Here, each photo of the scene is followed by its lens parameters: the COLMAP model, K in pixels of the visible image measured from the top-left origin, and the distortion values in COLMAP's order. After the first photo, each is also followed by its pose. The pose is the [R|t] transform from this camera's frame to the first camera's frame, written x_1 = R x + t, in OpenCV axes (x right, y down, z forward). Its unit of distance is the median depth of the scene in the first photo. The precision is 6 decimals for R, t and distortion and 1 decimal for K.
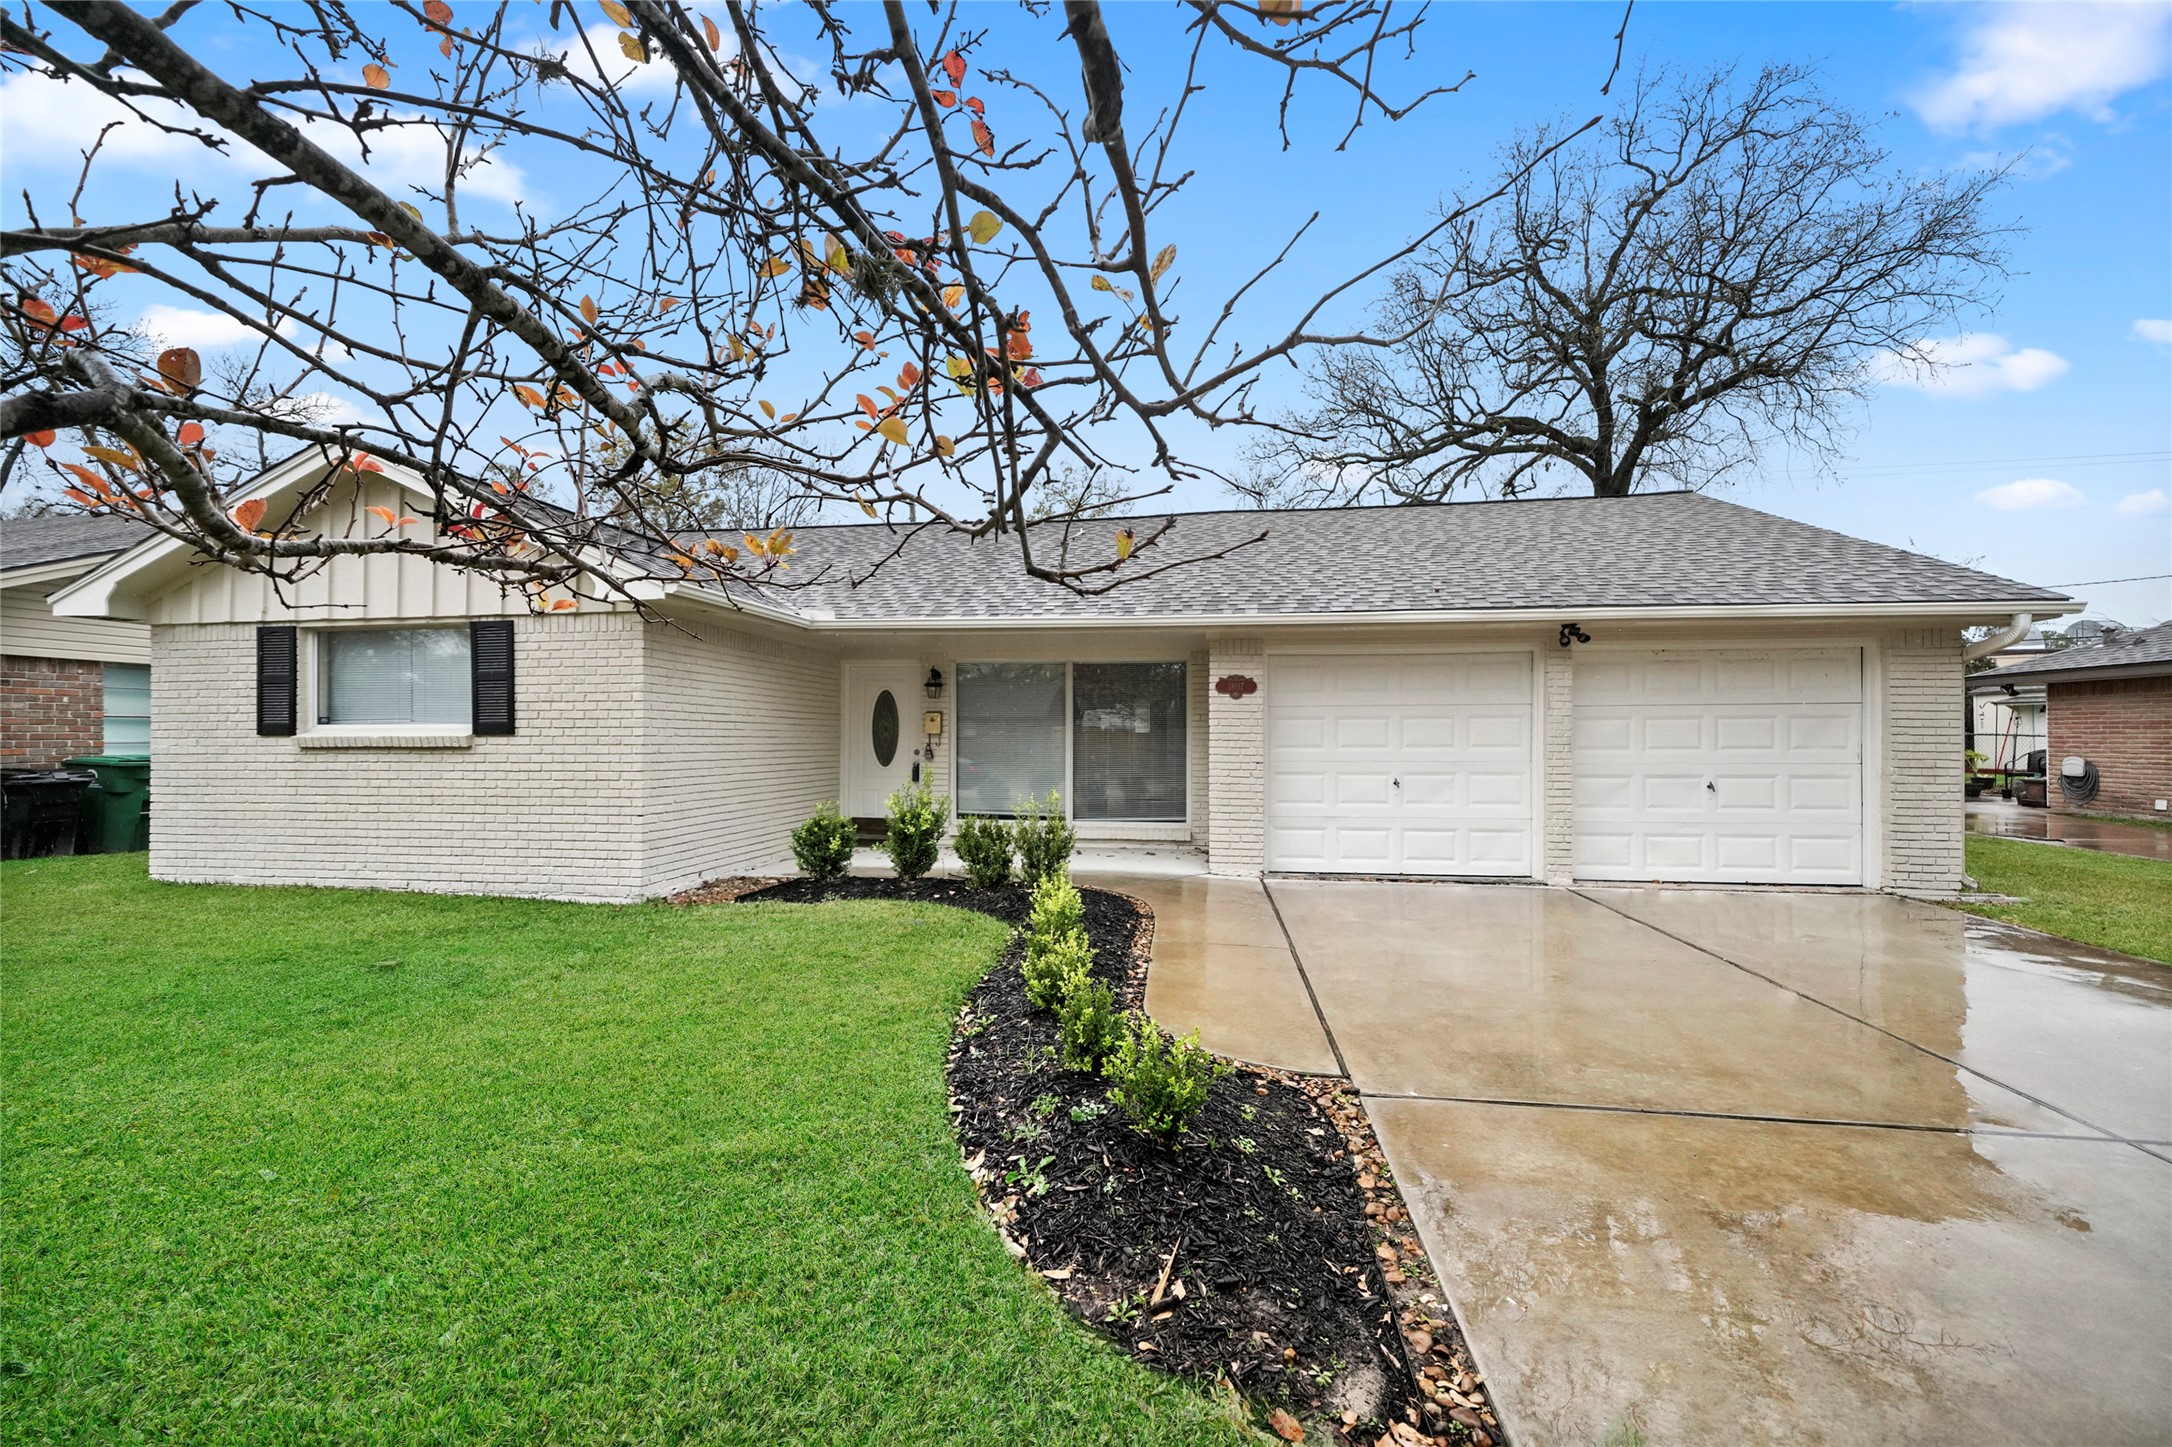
lens RADIAL K [[860.7, 0, 1054.8], [0, 860.7, 689.7], [0, 0, 1]] dist [0.001517, 0.000175]
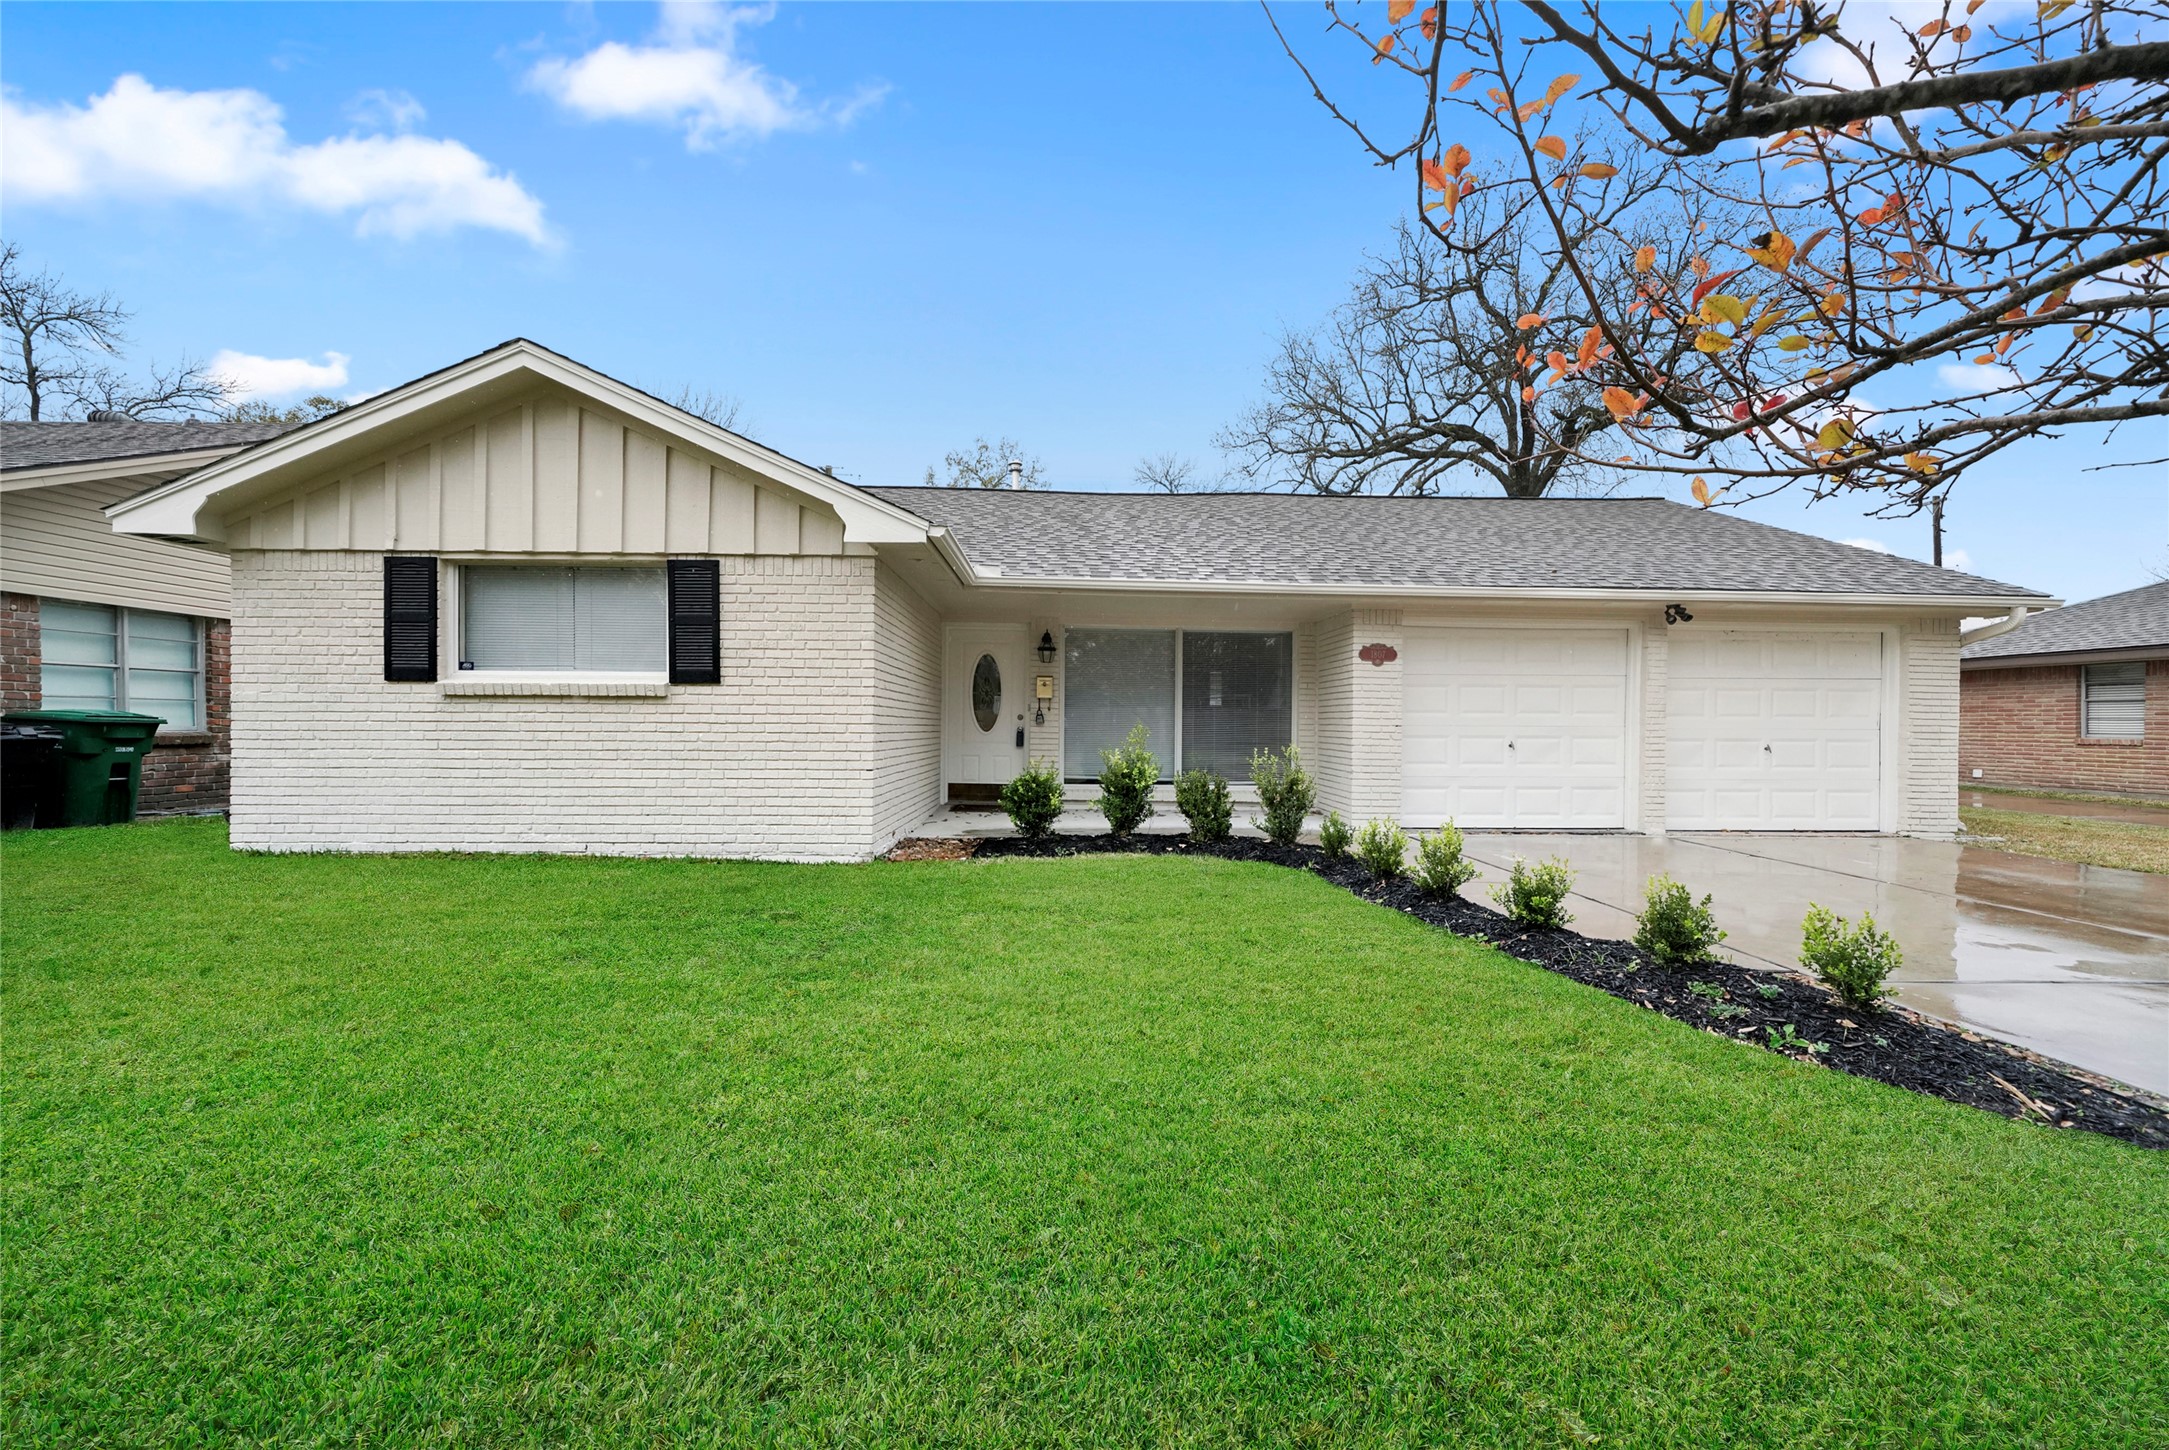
lens RADIAL K [[859.5, 0, 1107.0], [0, 859.5, 681.2], [0, 0, 1]] dist [0.001517, 0.000175]
pose [[0.984128, 0.017360, 0.176610, -0.365841], [-0.019251, 0.999774, 0.008997, 0.031862], [-0.176414, -0.012254, 0.984240, 0.015842]]
